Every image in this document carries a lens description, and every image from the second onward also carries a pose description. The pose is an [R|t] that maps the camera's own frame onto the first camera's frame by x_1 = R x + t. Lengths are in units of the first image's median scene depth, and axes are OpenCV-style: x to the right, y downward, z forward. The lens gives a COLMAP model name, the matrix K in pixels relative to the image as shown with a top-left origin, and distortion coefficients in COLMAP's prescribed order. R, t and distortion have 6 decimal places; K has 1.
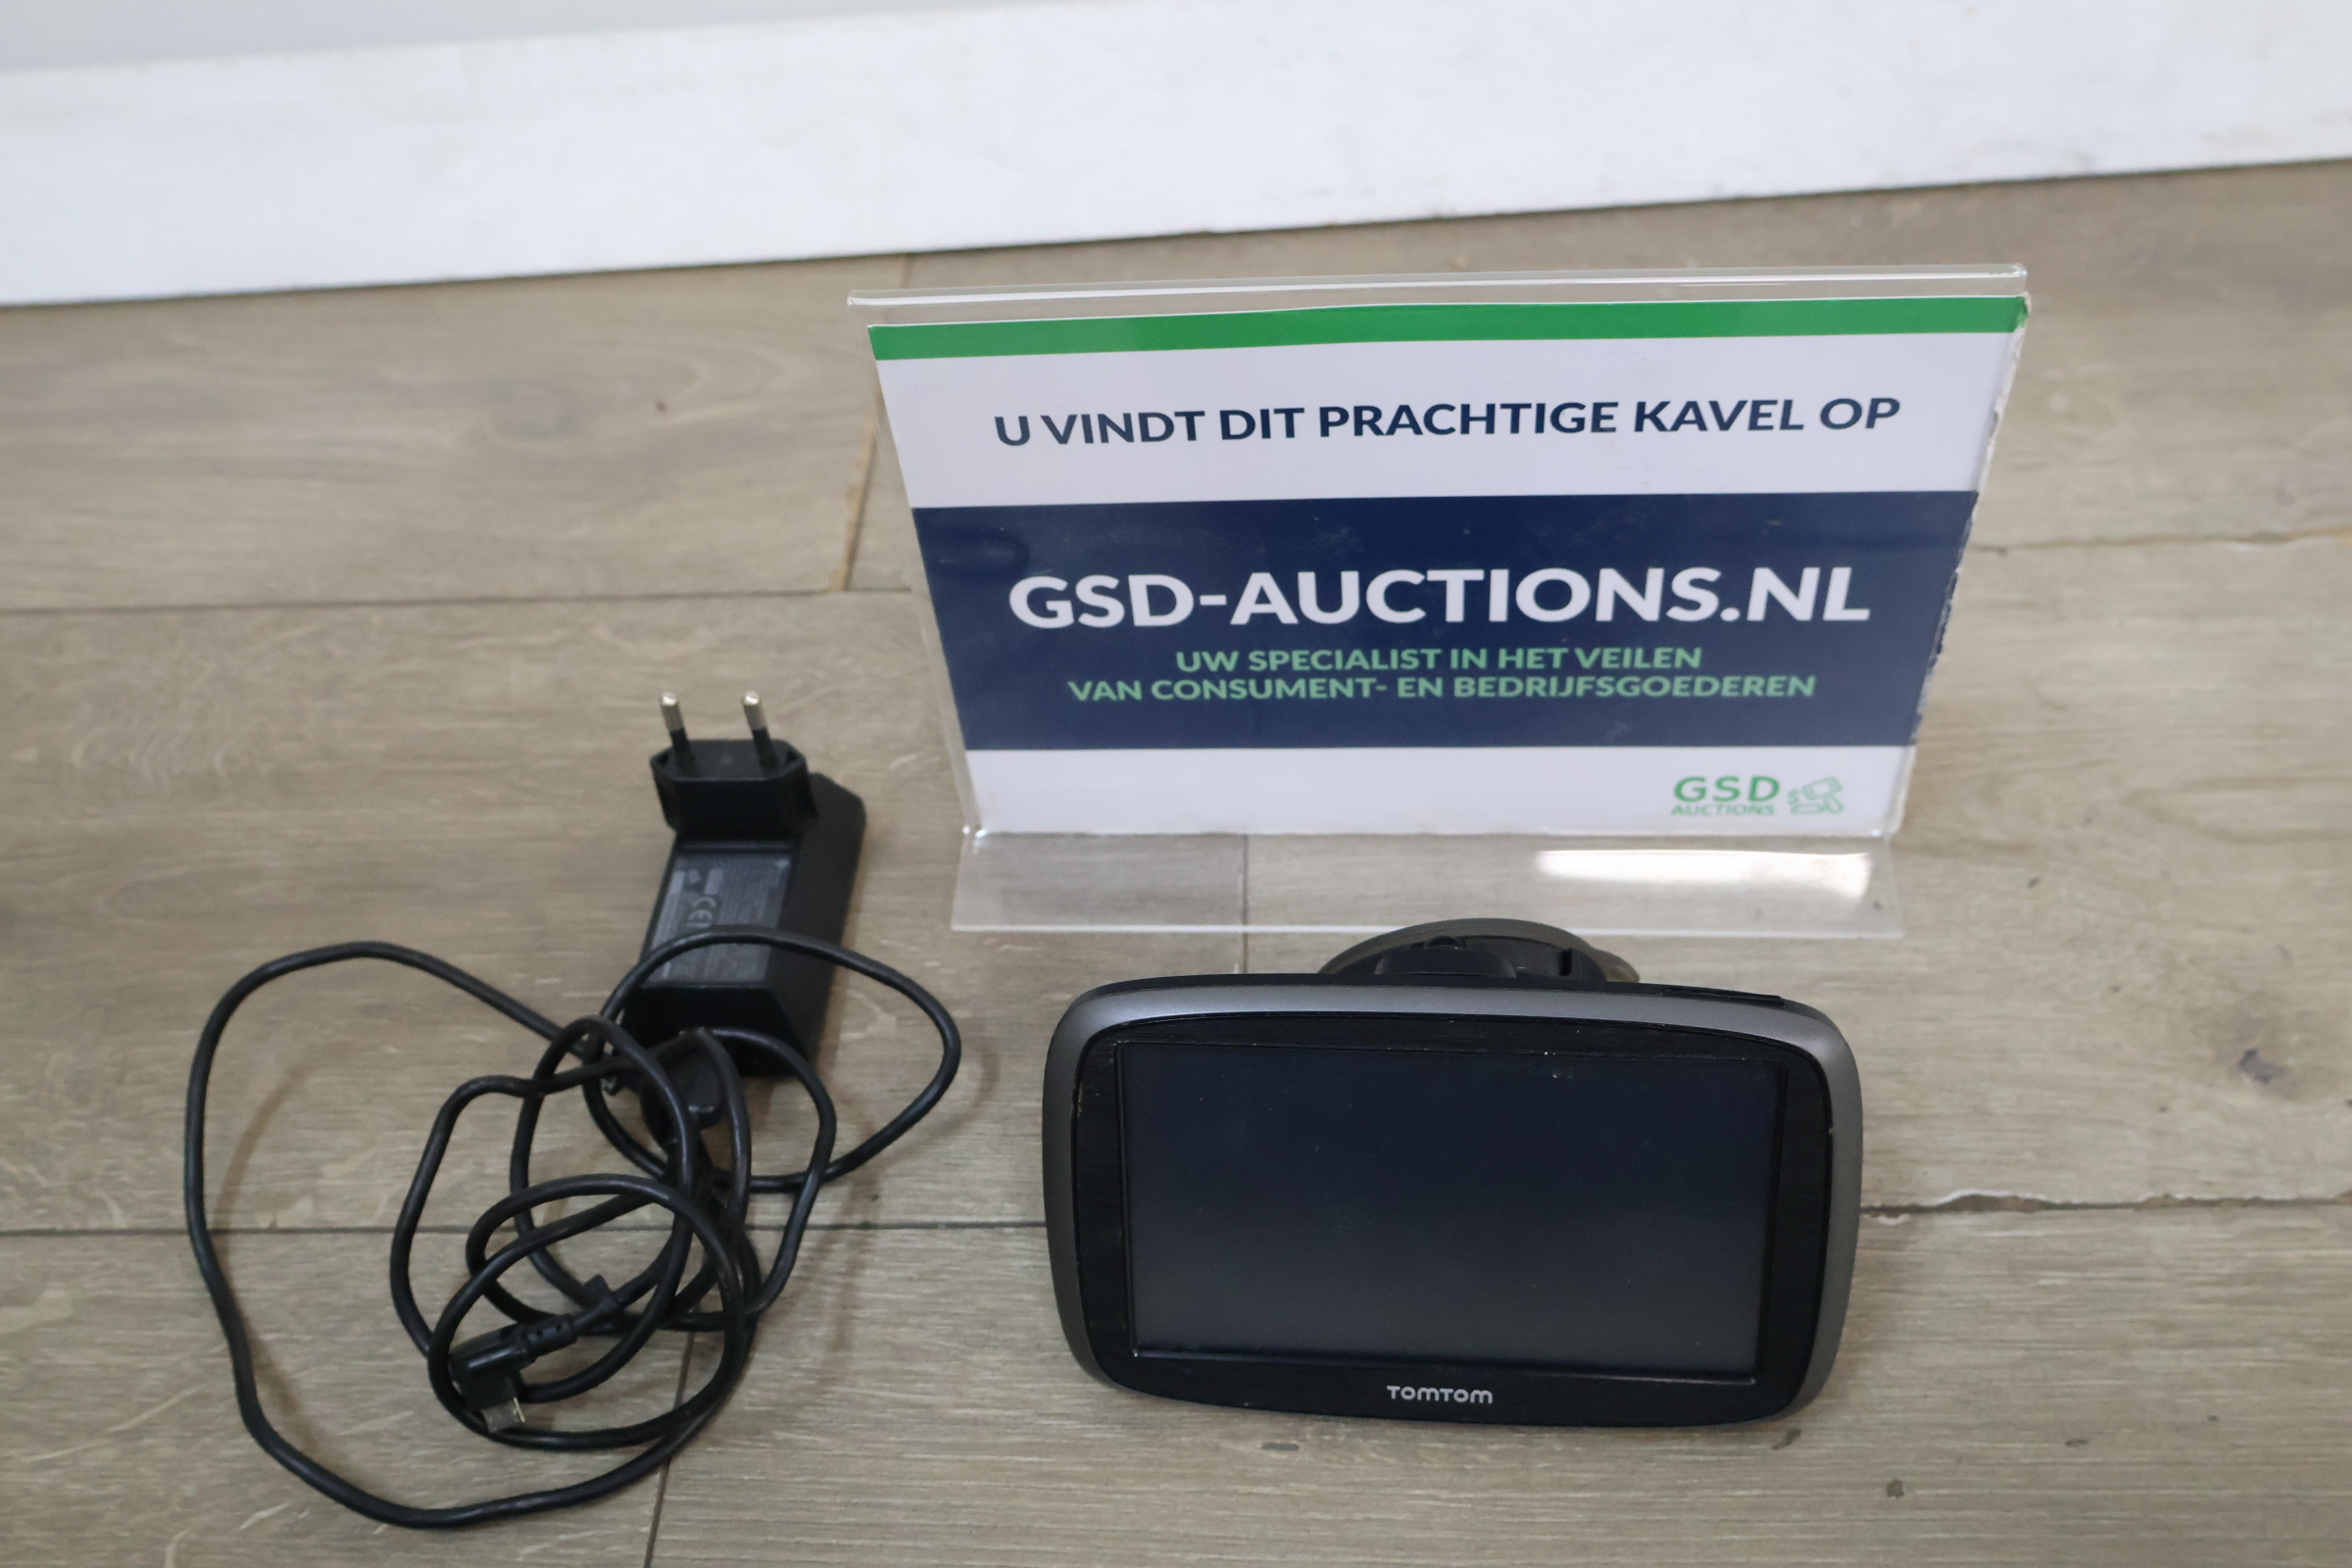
lens RADIAL K [[2254.9, 0, 1165.1], [0, 2254.9, 801.7], [0, 0, 1]] dist [0.012666, 0.000000]
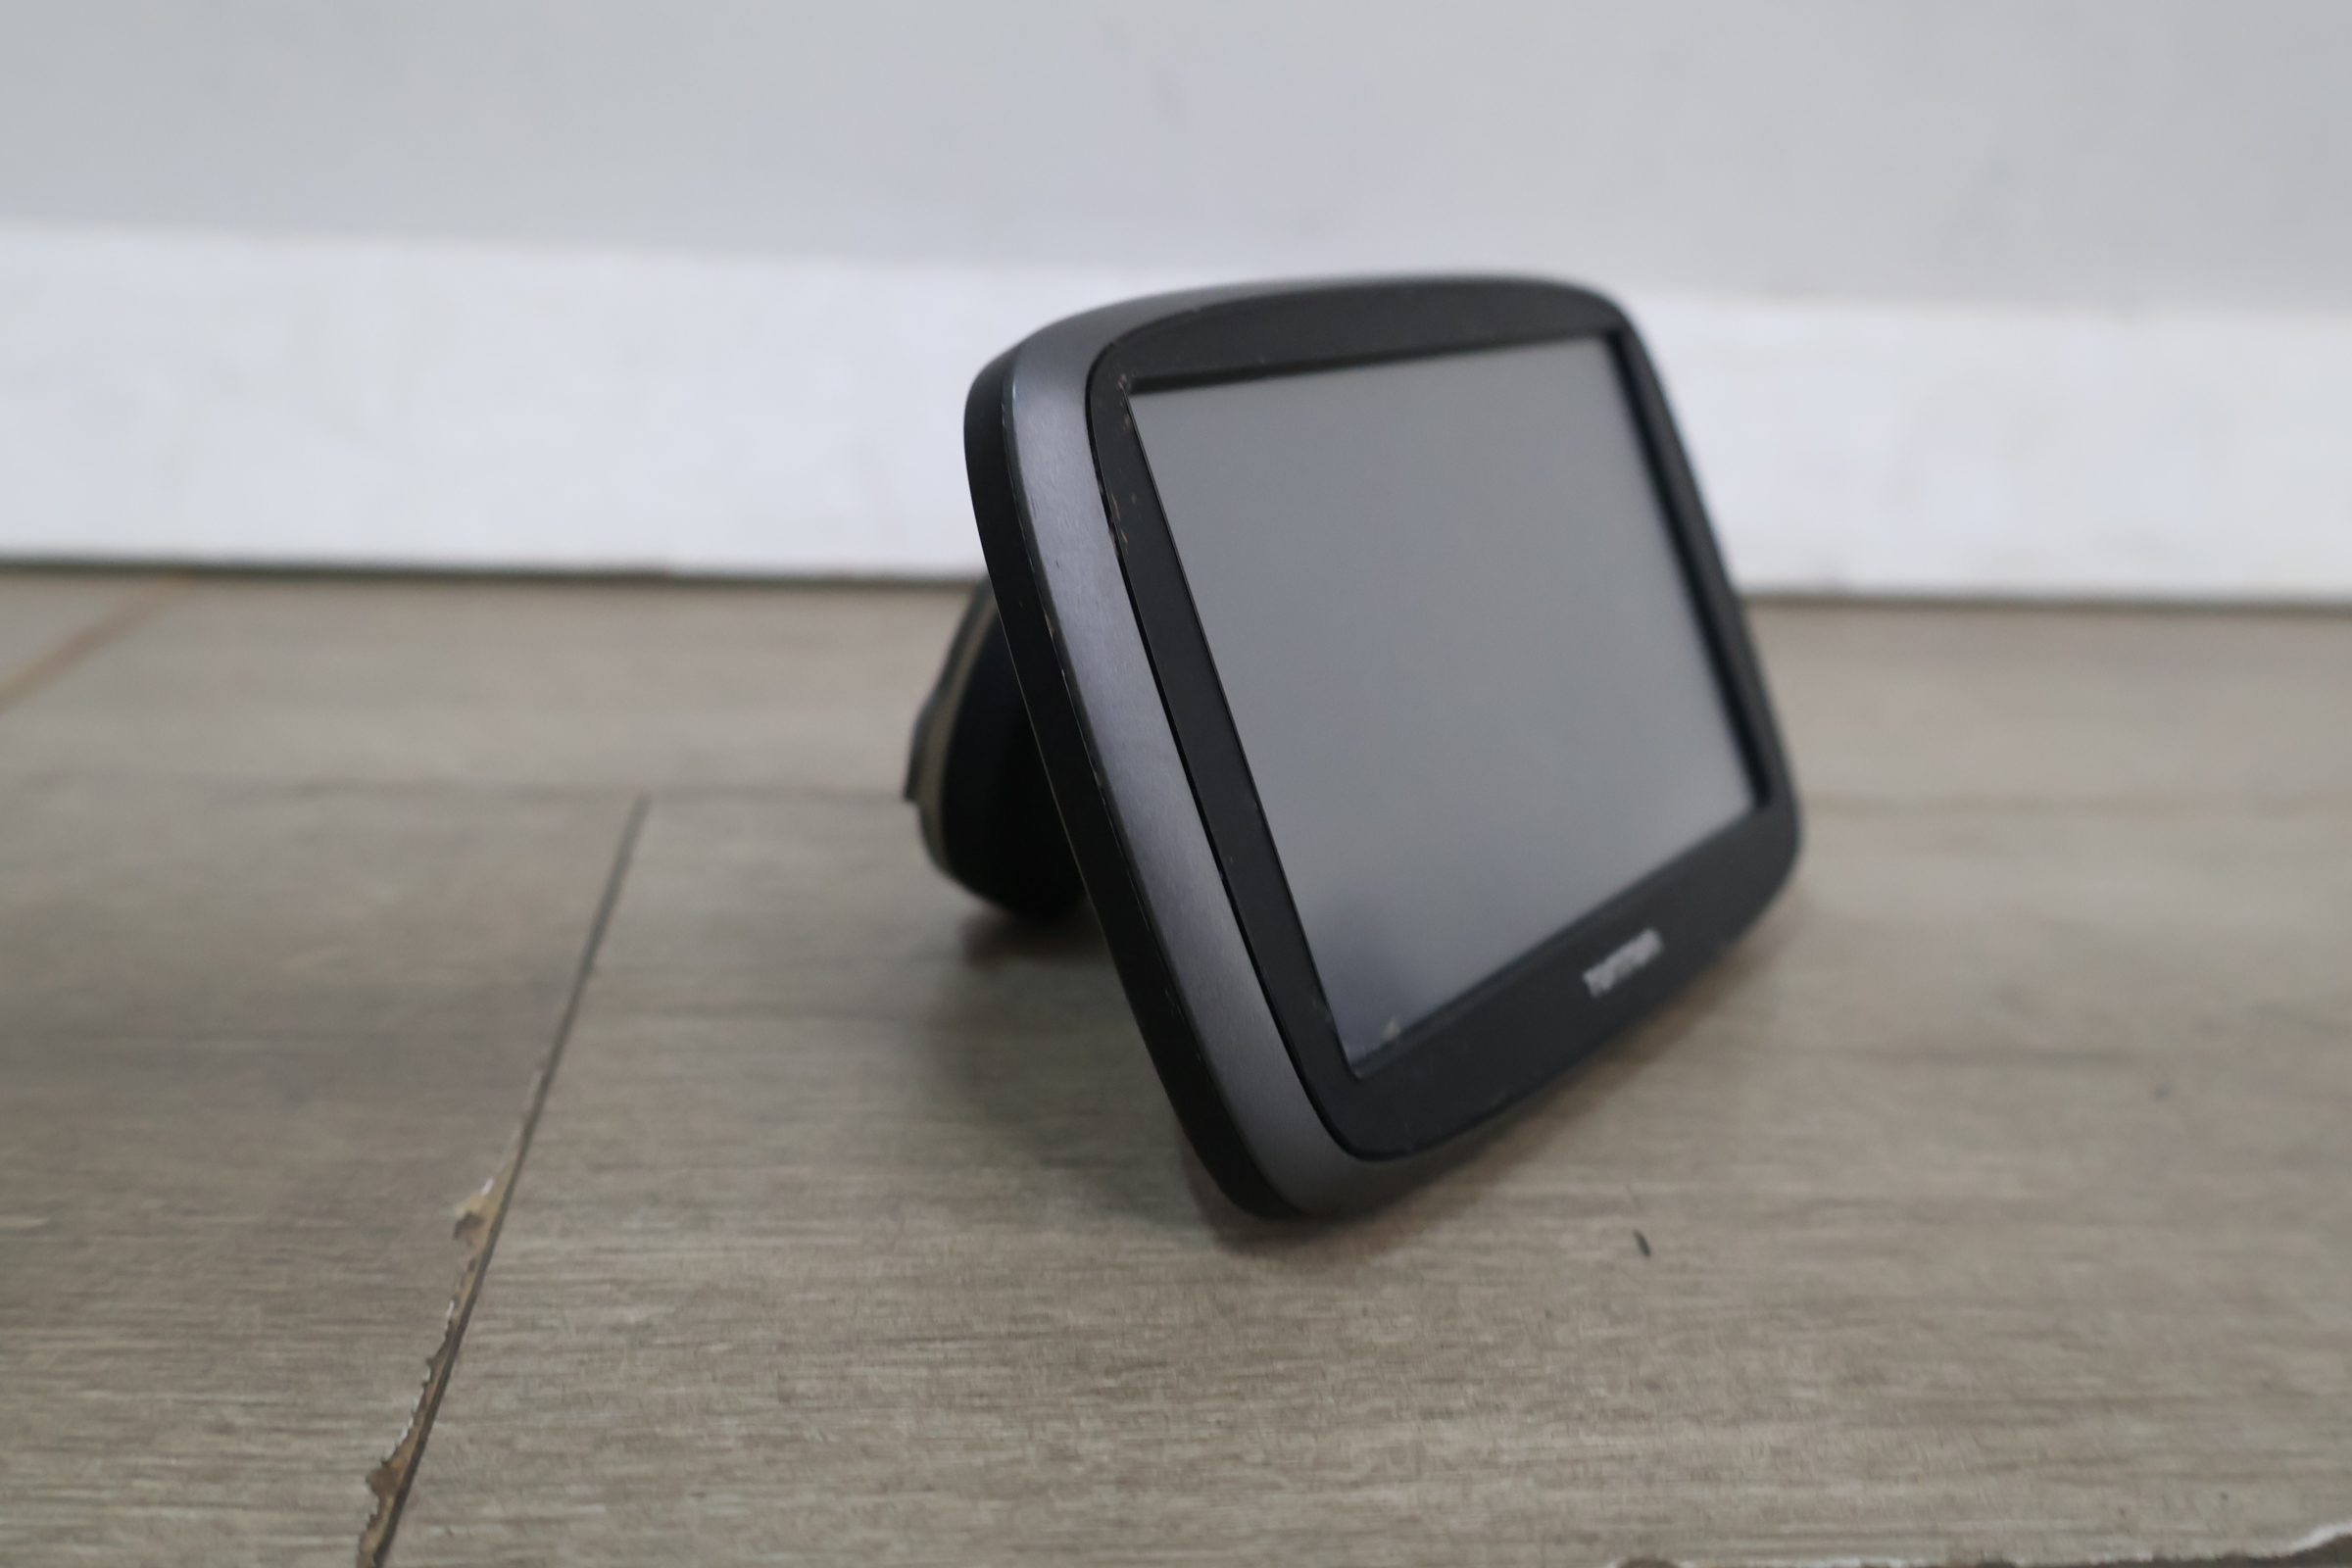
lens RADIAL K [[2254.9, 0, 1182.0], [0, 2254.9, 790.4], [0, 0, 1]] dist [0.012666, 0.000000]
pose [[0.979929, 0.080661, 0.182301, 0.089089], [0.027574, 0.850850, -0.524685, 0.275540], [-0.197433, 0.519180, 0.831548, 0.693497]]
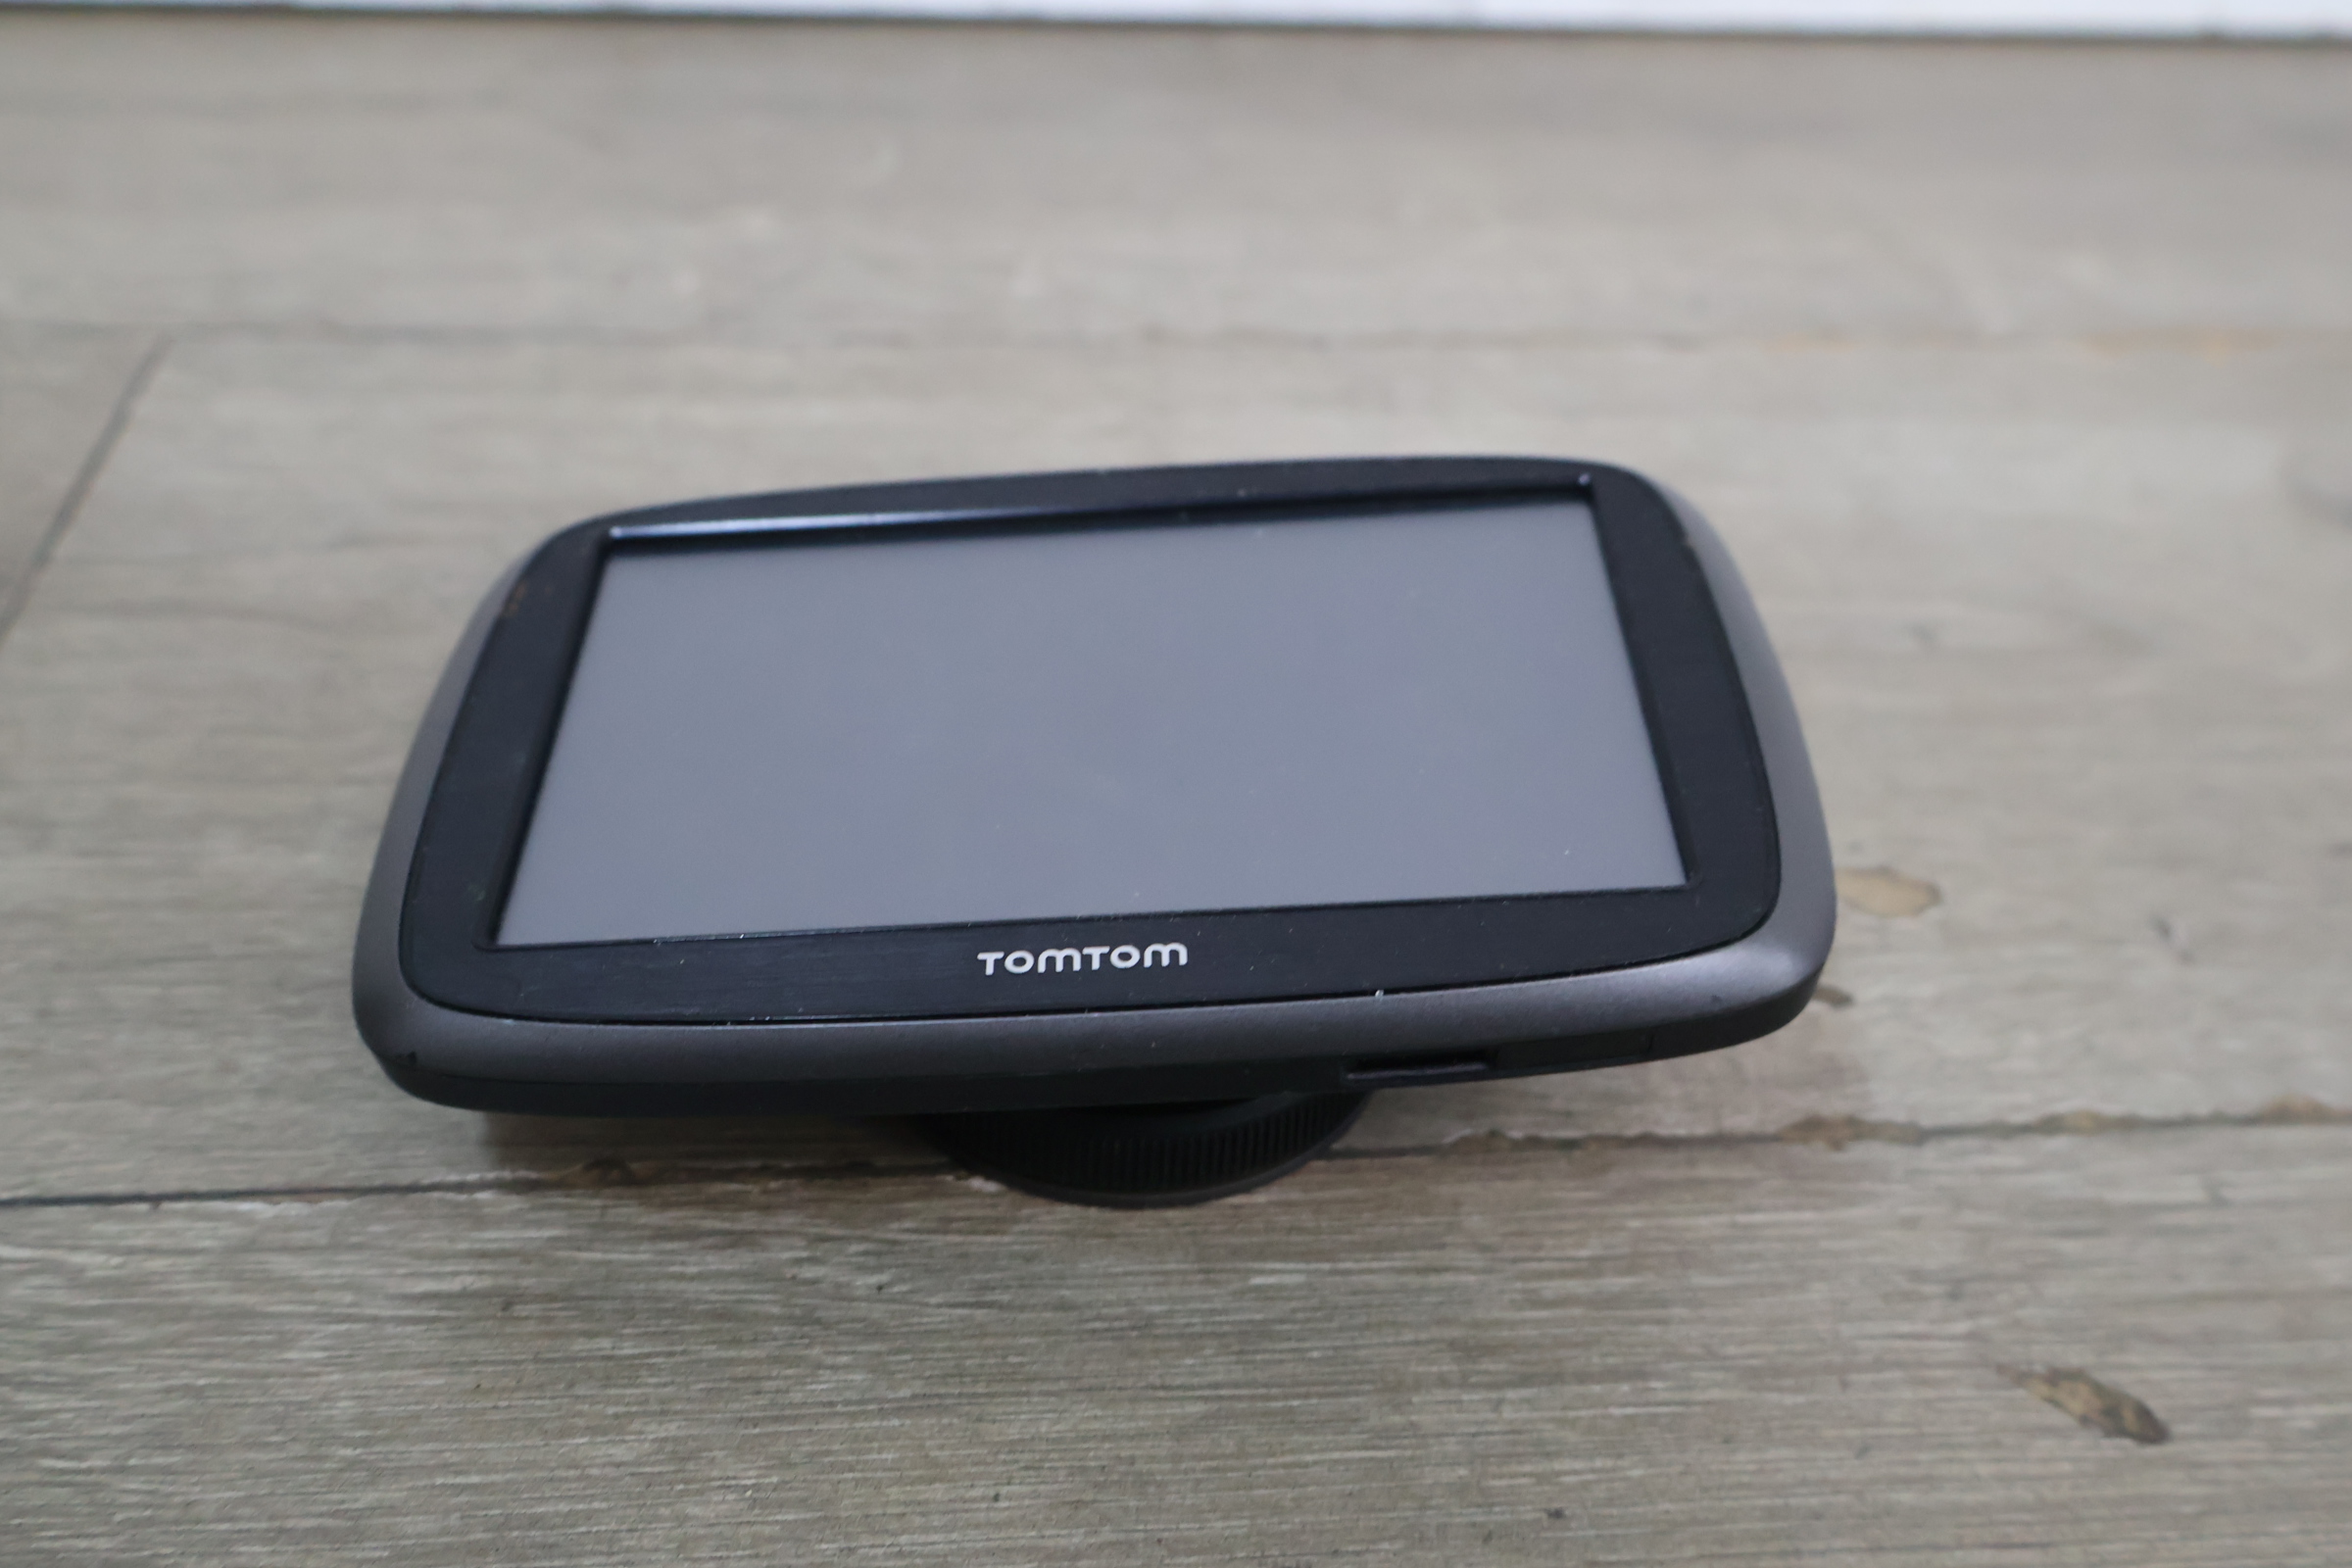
lens RADIAL K [[2254.9, 0, 1187.9], [0, 2254.9, 802.8], [0, 0, 1]] dist [0.012666, 0.000000]
pose [[0.982156, 0.031213, 0.185457, 0.279157], [0.003439, 0.982985, -0.183653, 0.203778], [-0.188034, 0.181014, 0.965338, 0.495701]]
